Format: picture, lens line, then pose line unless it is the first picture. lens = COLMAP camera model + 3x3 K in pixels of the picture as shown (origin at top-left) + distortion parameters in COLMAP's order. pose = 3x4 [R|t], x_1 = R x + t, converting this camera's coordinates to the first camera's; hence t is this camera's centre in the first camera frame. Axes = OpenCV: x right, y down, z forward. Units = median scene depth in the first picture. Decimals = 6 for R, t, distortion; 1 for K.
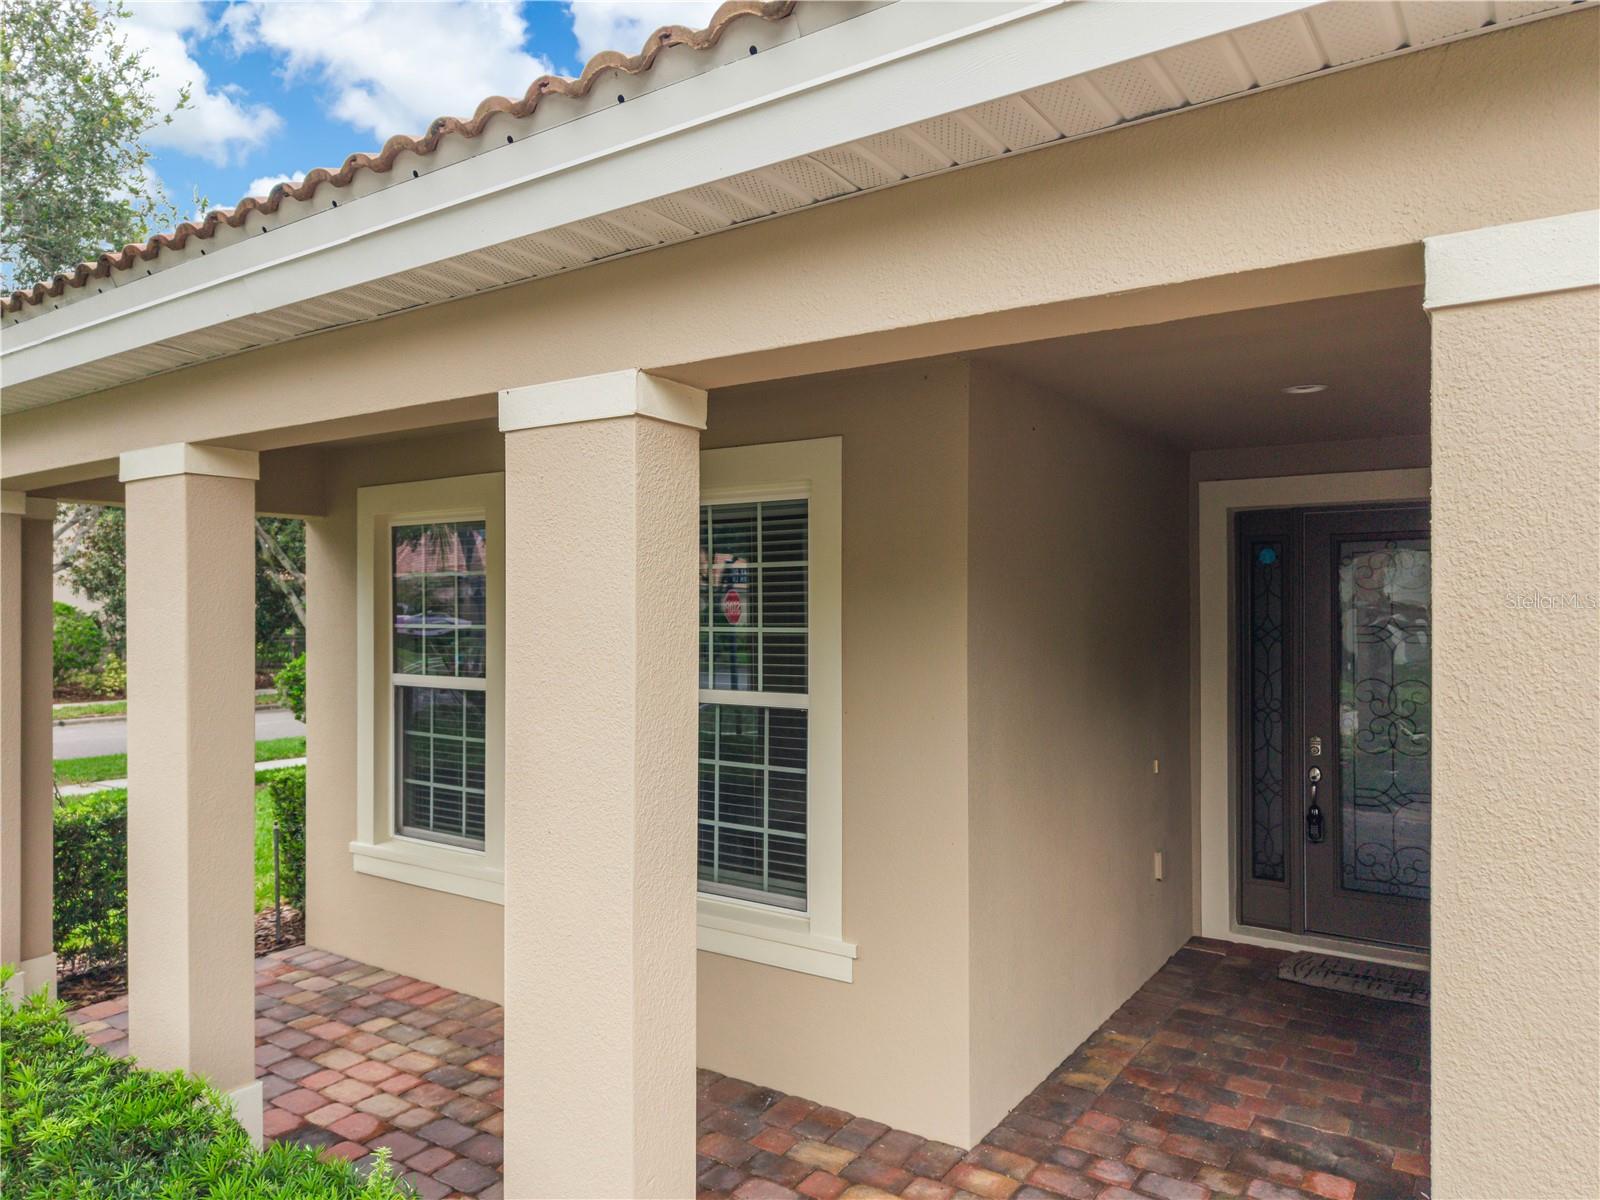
lens RADIAL K [[1094.4, 0, 796.6], [0, 1094.4, 598.7], [0, 0, 1]] dist [-0.005747, 0.000790]
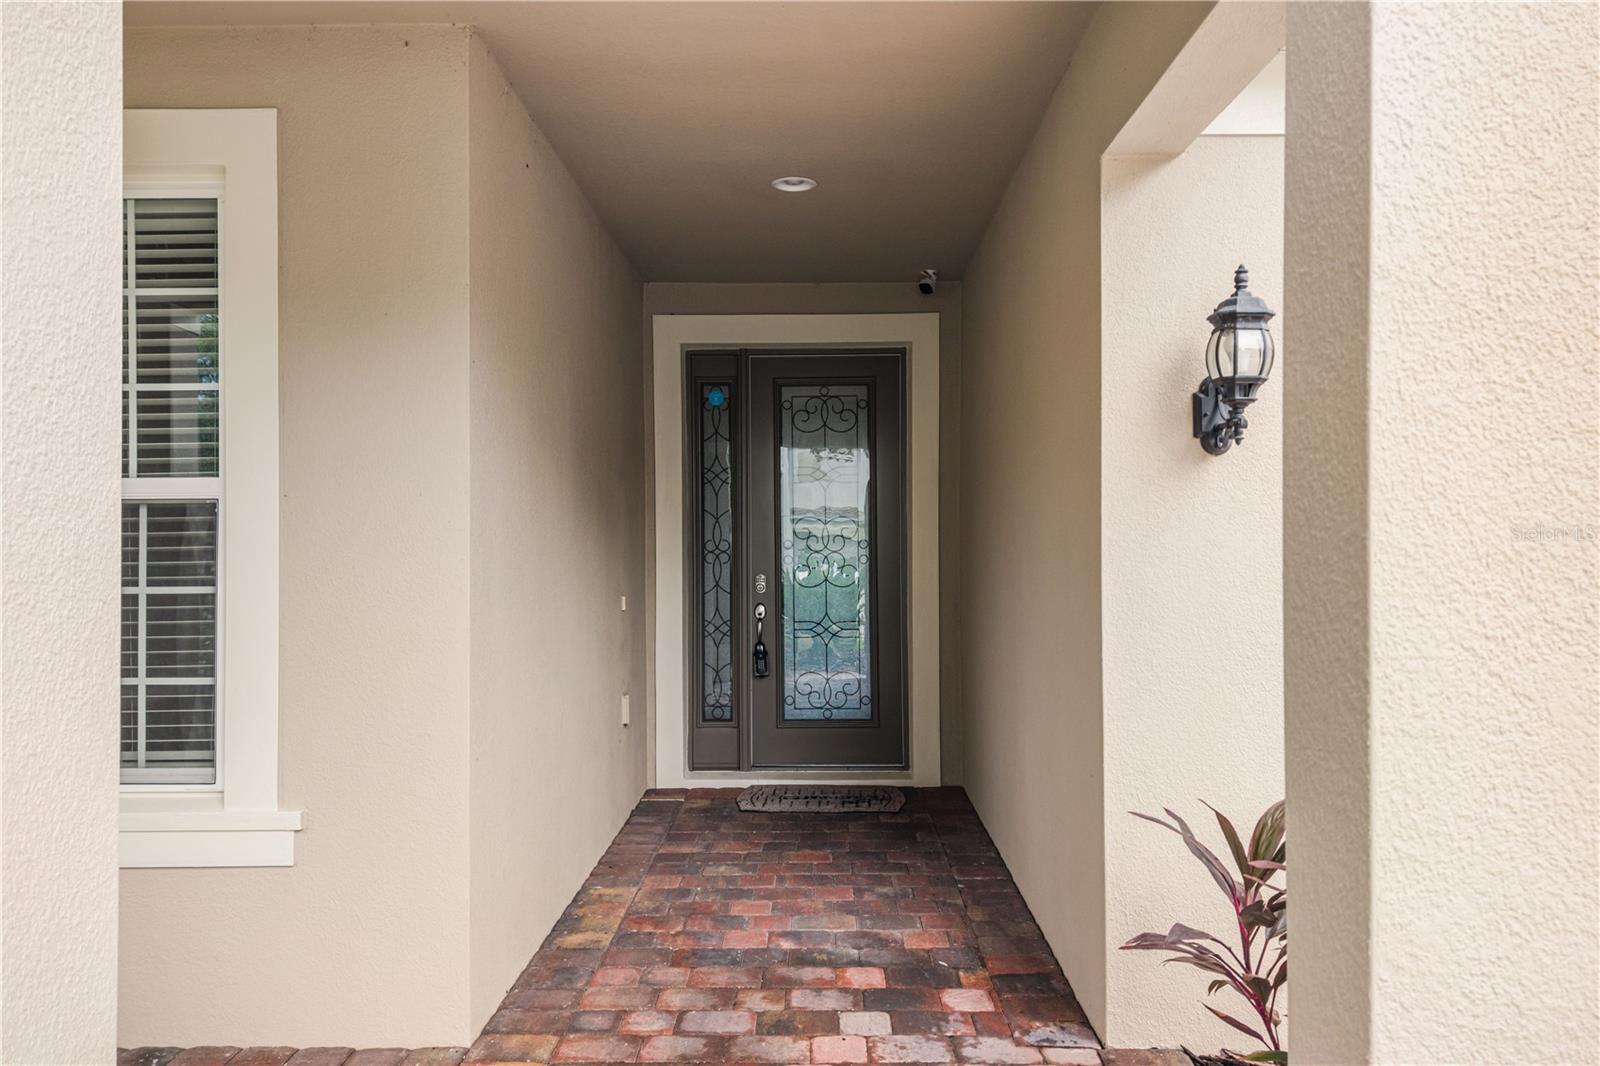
lens RADIAL K [[1074.3, 0, 802.9], [0, 1074.3, 534.8], [0, 0, 1]] dist [0.036011, -0.015774]
pose [[0.833292, -0.000688, 0.552832, -0.070901], [0.002717, 0.999992, -0.002850, 0.141549], [-0.552826, 0.003877, 0.833288, 0.220733]]
